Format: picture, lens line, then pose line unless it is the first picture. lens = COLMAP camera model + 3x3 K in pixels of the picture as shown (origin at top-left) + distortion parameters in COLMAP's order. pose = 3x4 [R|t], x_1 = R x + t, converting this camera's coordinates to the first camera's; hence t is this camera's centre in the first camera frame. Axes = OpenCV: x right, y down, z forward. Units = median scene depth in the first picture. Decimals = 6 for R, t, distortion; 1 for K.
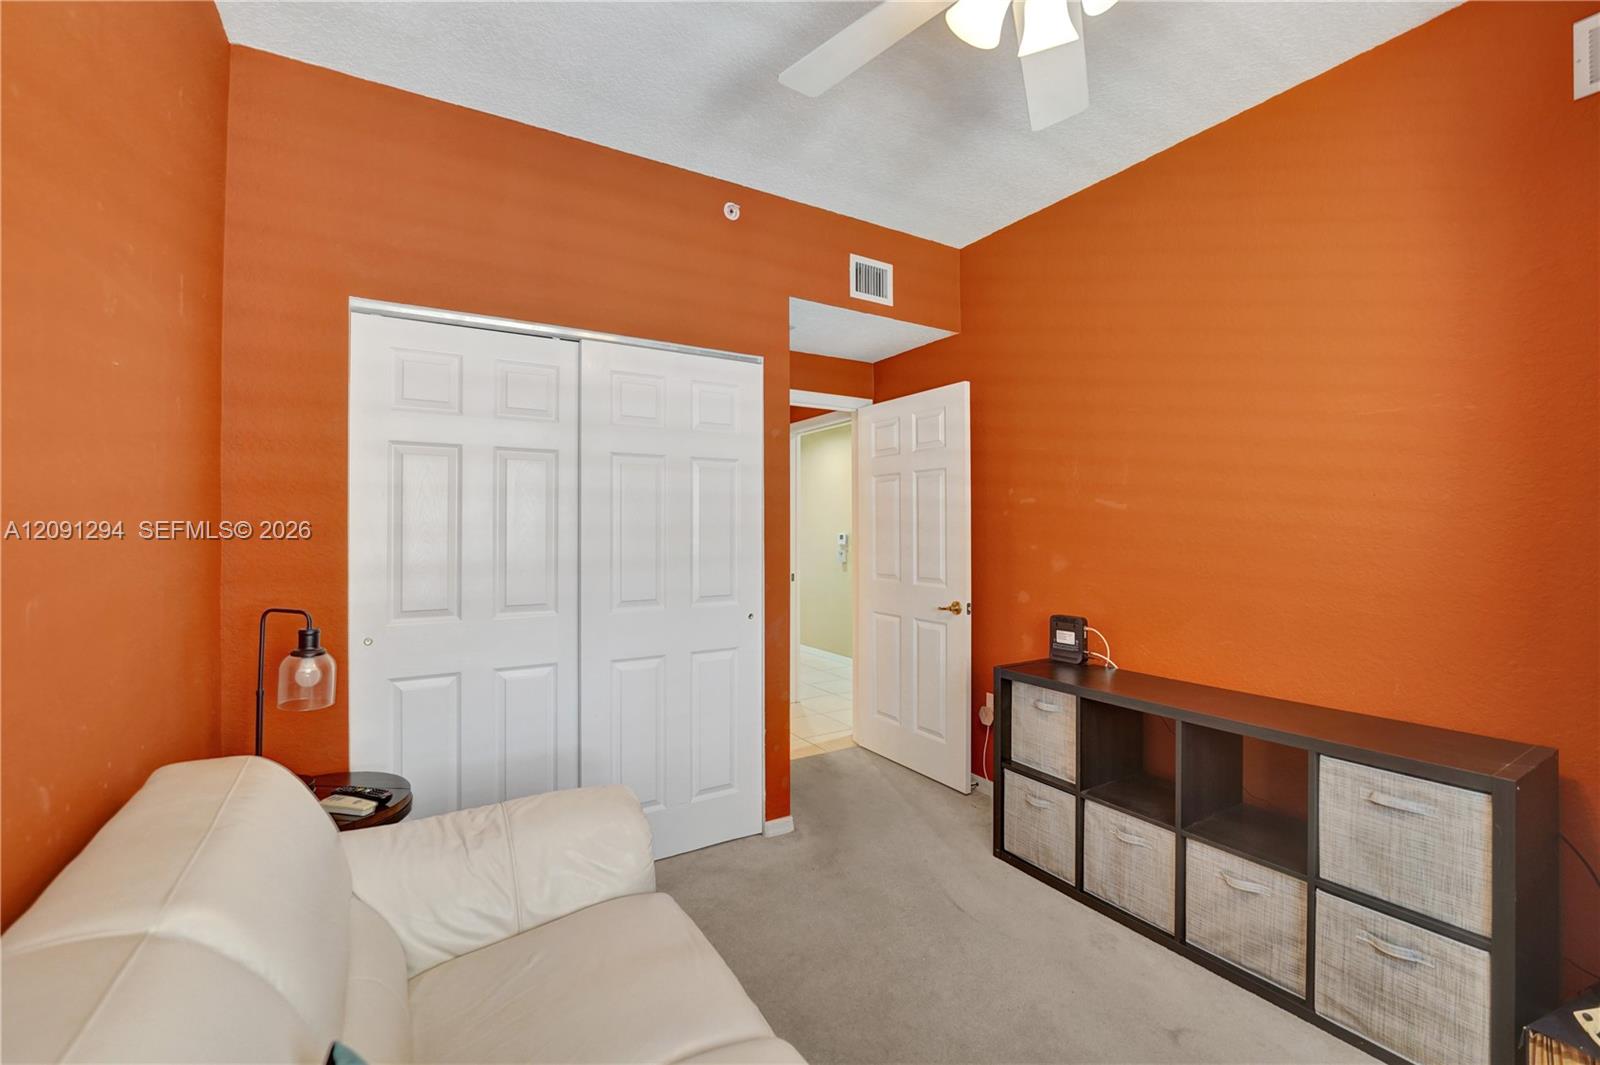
lens RADIAL K [[657.7, 0, 800.0], [0, 657.7, 532.5], [0, 0, 1]] dist [-0.023814, -0.000026]
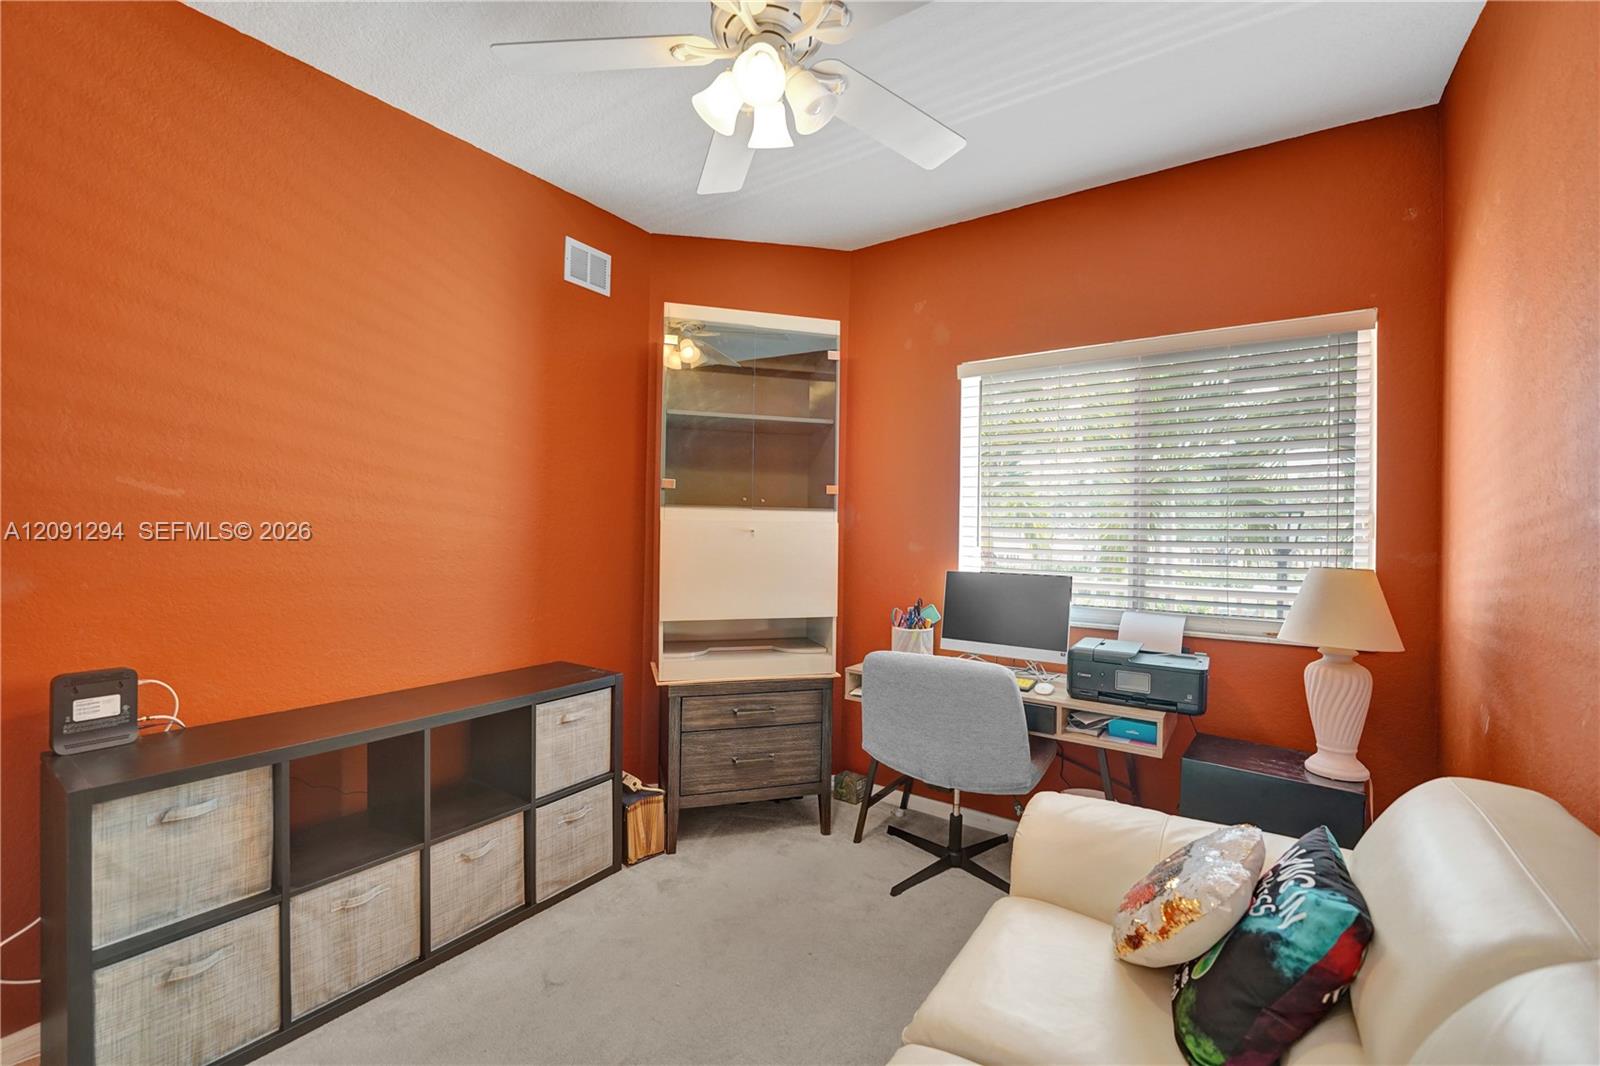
lens RADIAL K [[657.7, 0, 800.0], [0, 657.7, 533.0], [0, 0, 1]] dist [-0.023814, -0.000026]
pose [[-0.402518, -0.015176, 0.915286, -0.517231], [-0.015078, 0.999837, 0.009947, -0.018754], [-0.915288, -0.009797, -0.402682, 0.897422]]
